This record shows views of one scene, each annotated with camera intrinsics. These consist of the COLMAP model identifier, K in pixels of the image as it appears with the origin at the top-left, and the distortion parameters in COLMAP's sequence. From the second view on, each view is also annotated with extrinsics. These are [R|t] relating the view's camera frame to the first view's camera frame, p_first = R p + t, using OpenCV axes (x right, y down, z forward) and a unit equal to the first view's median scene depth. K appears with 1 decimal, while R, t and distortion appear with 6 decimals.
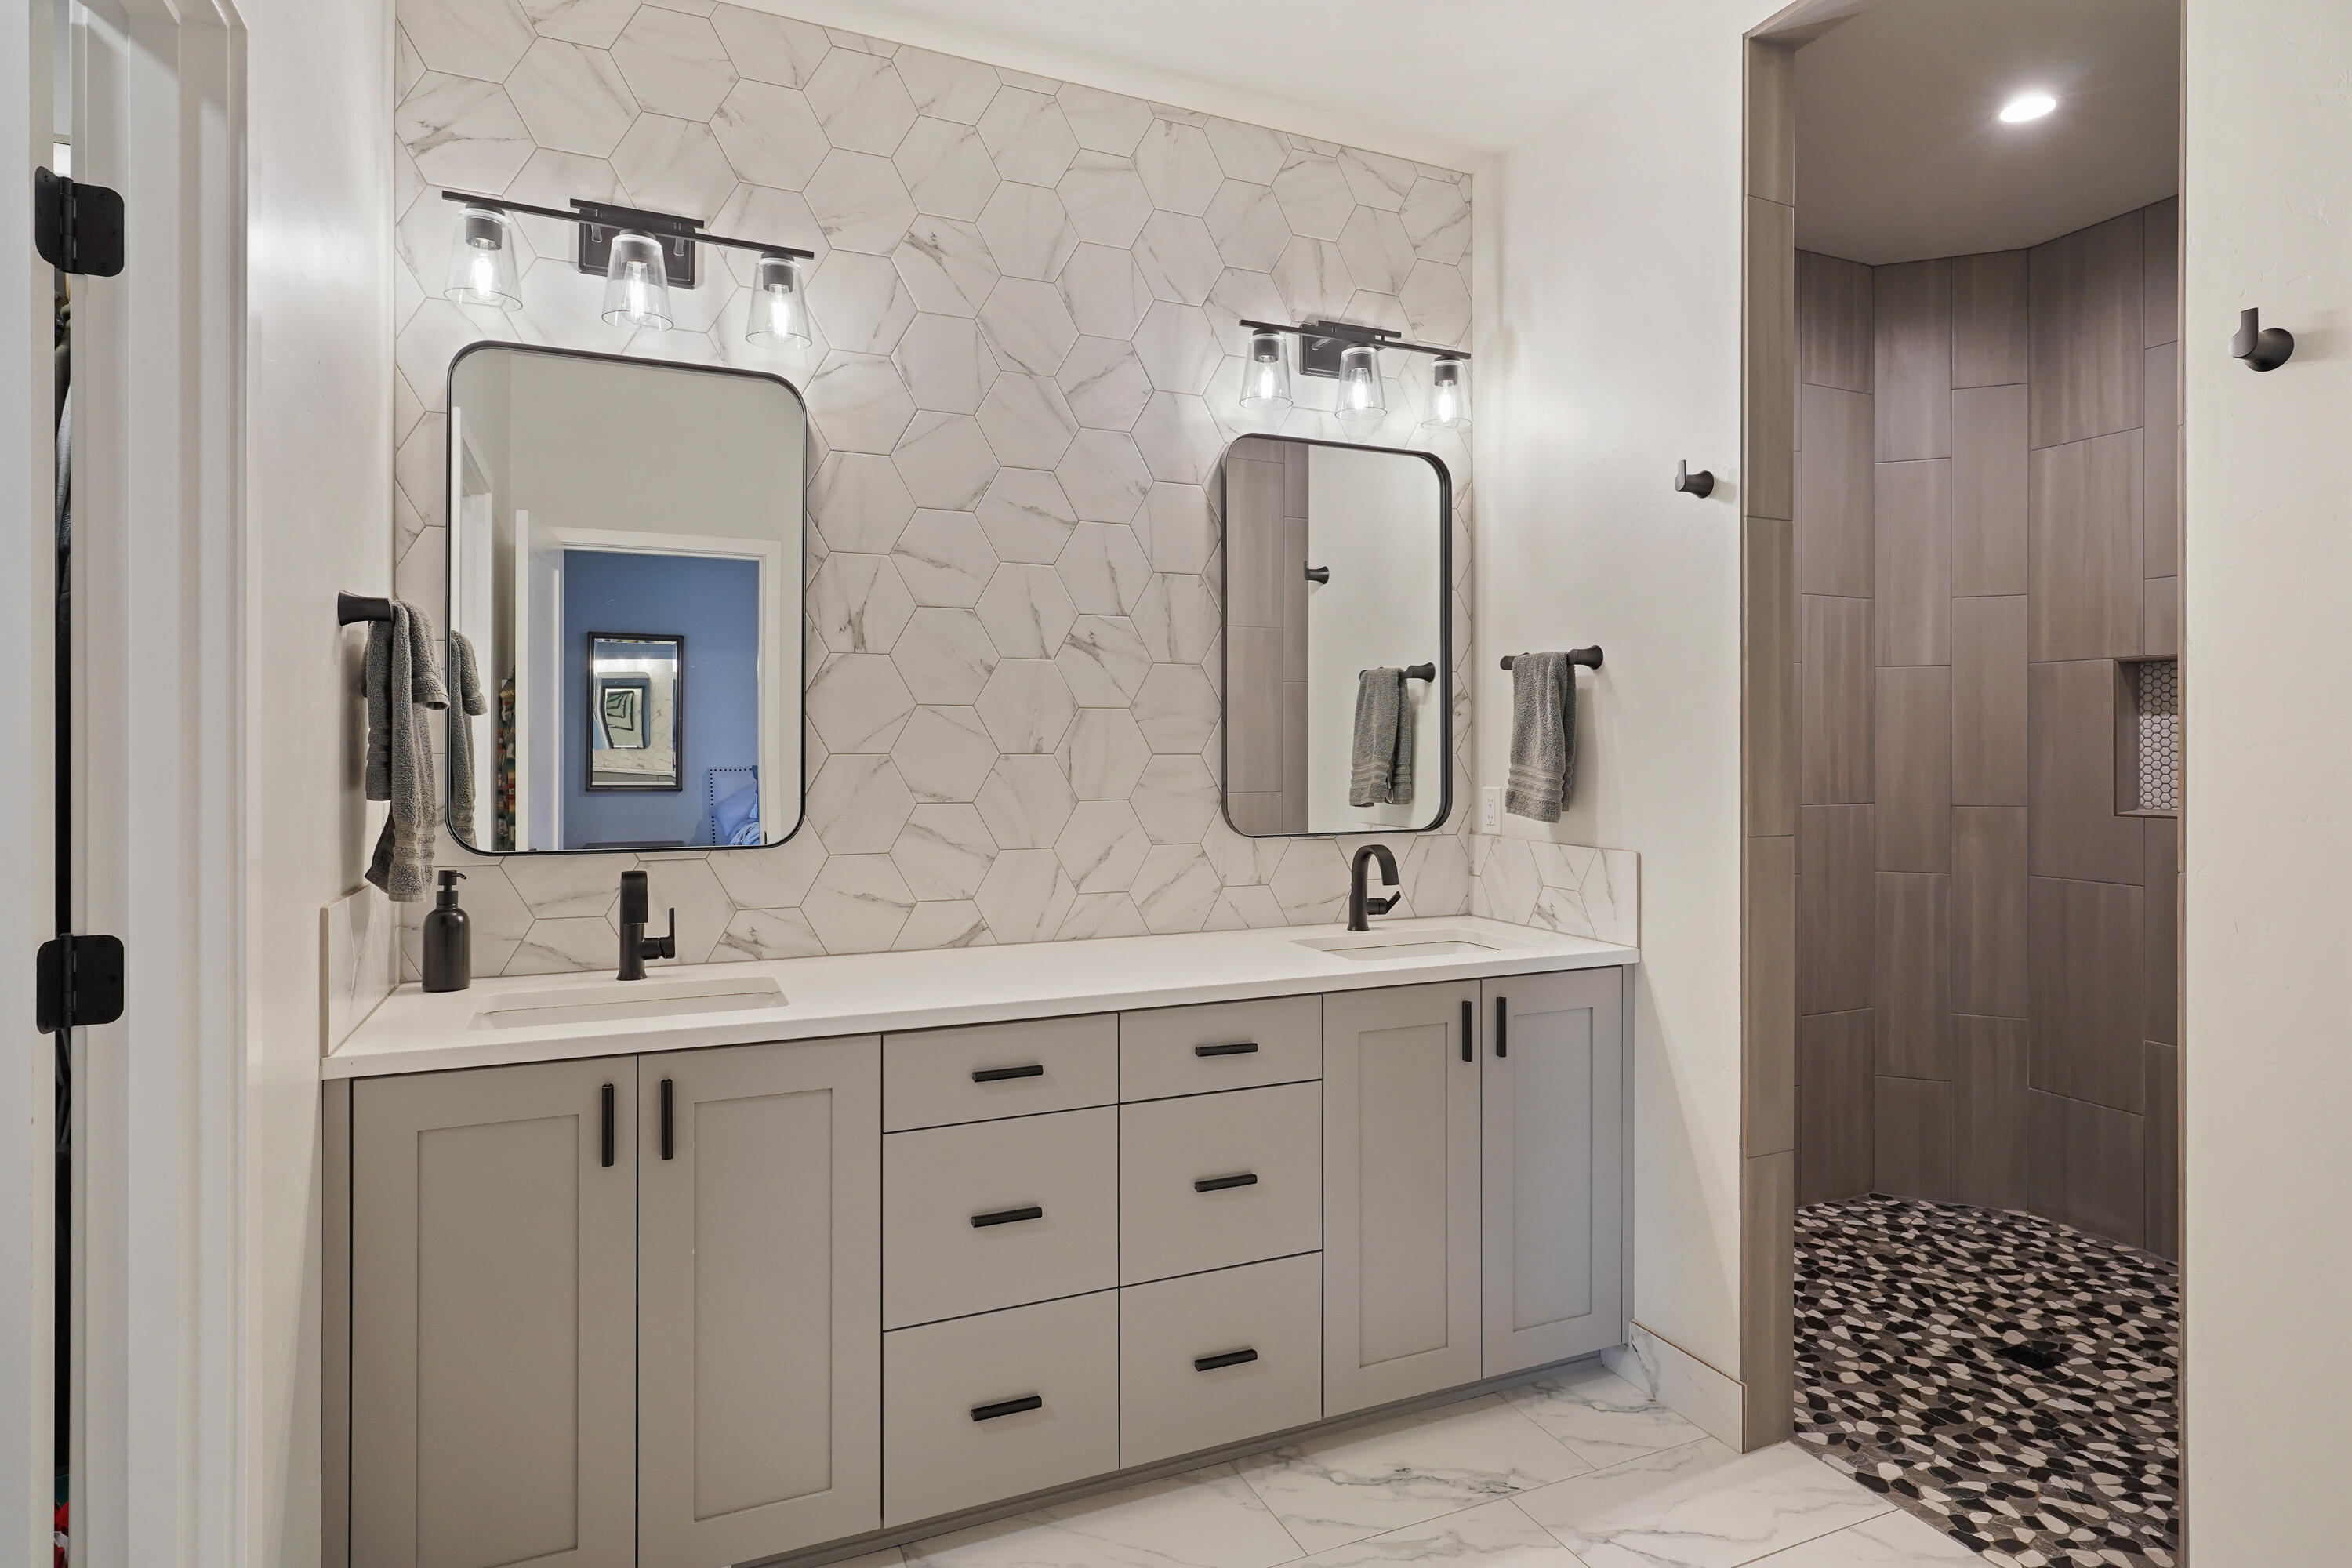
lens RADIAL K [[1259.9, 0, 1172.8], [0, 1259.9, 764.0], [0, 0, 1]] dist [-0.004829, -0.000952]
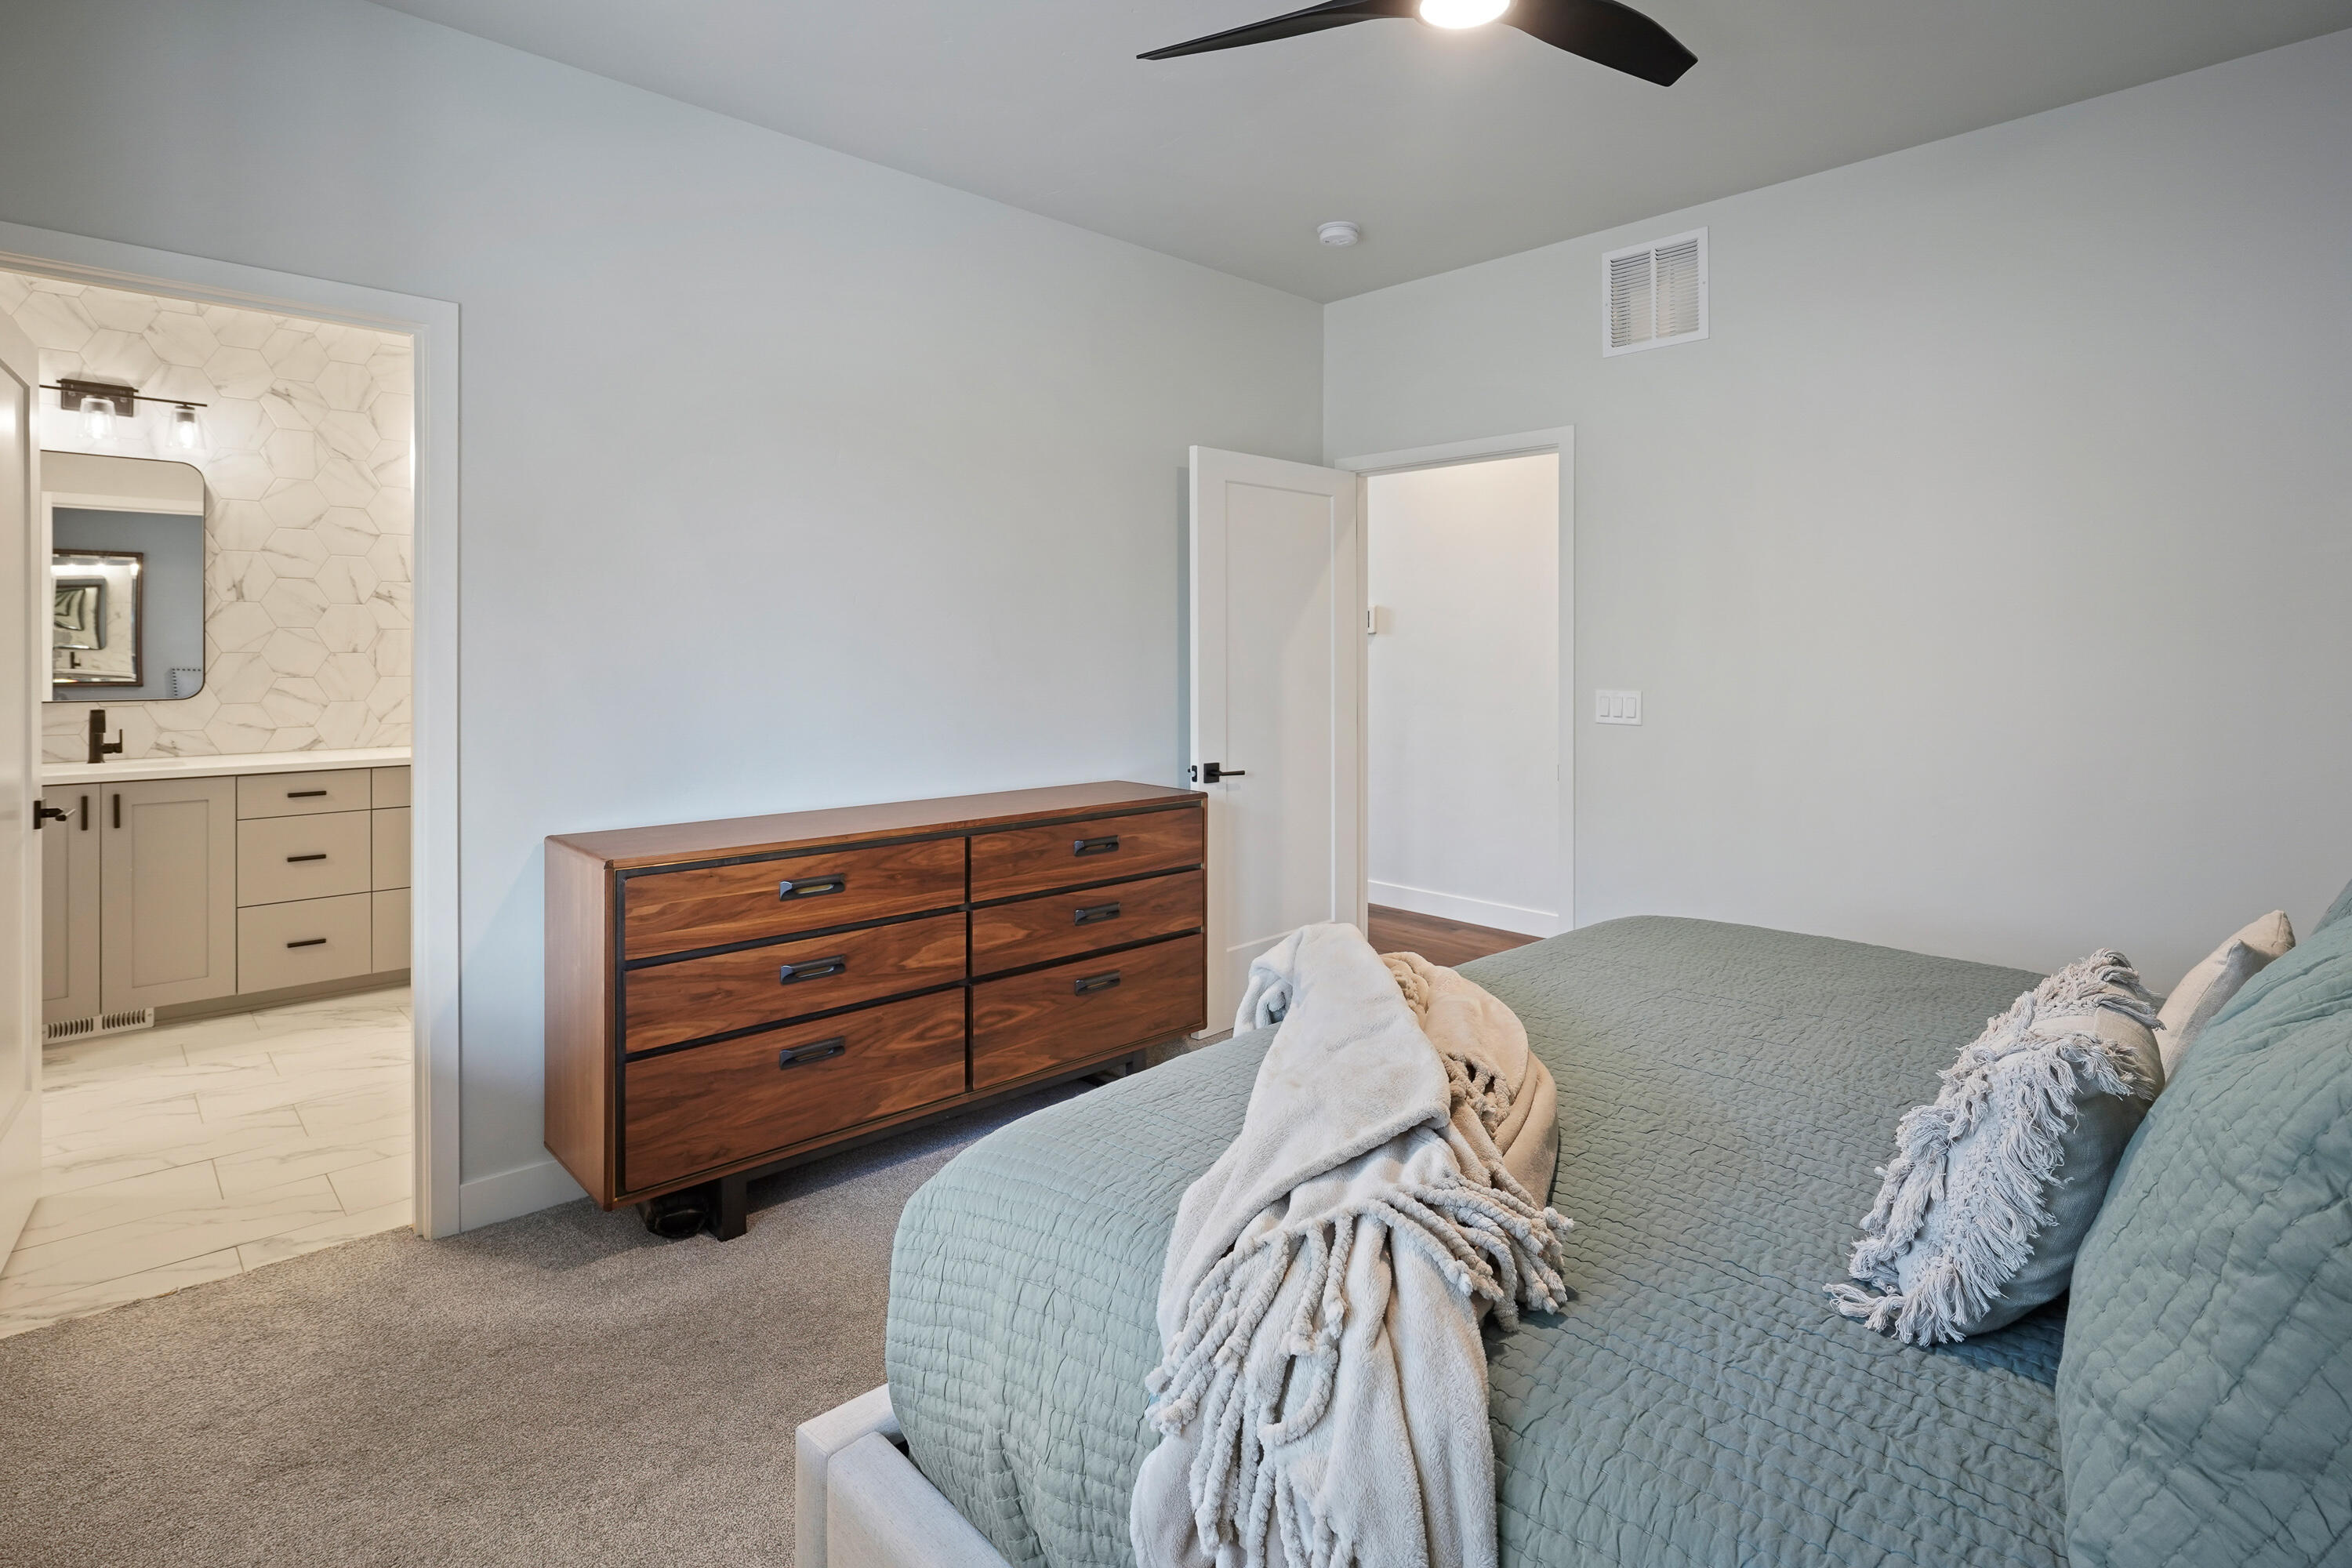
lens RADIAL K [[1137.7, 0, 1157.2], [0, 1137.7, 659.4], [0, 0, 1]] dist [-0.008296, 0.004784]
pose [[0.938166, -0.005196, 0.346147, 0.517282], [0.005955, 0.999982, -0.001129, 0.013766], [-0.346135, 0.003120, 0.938180, -1.244529]]
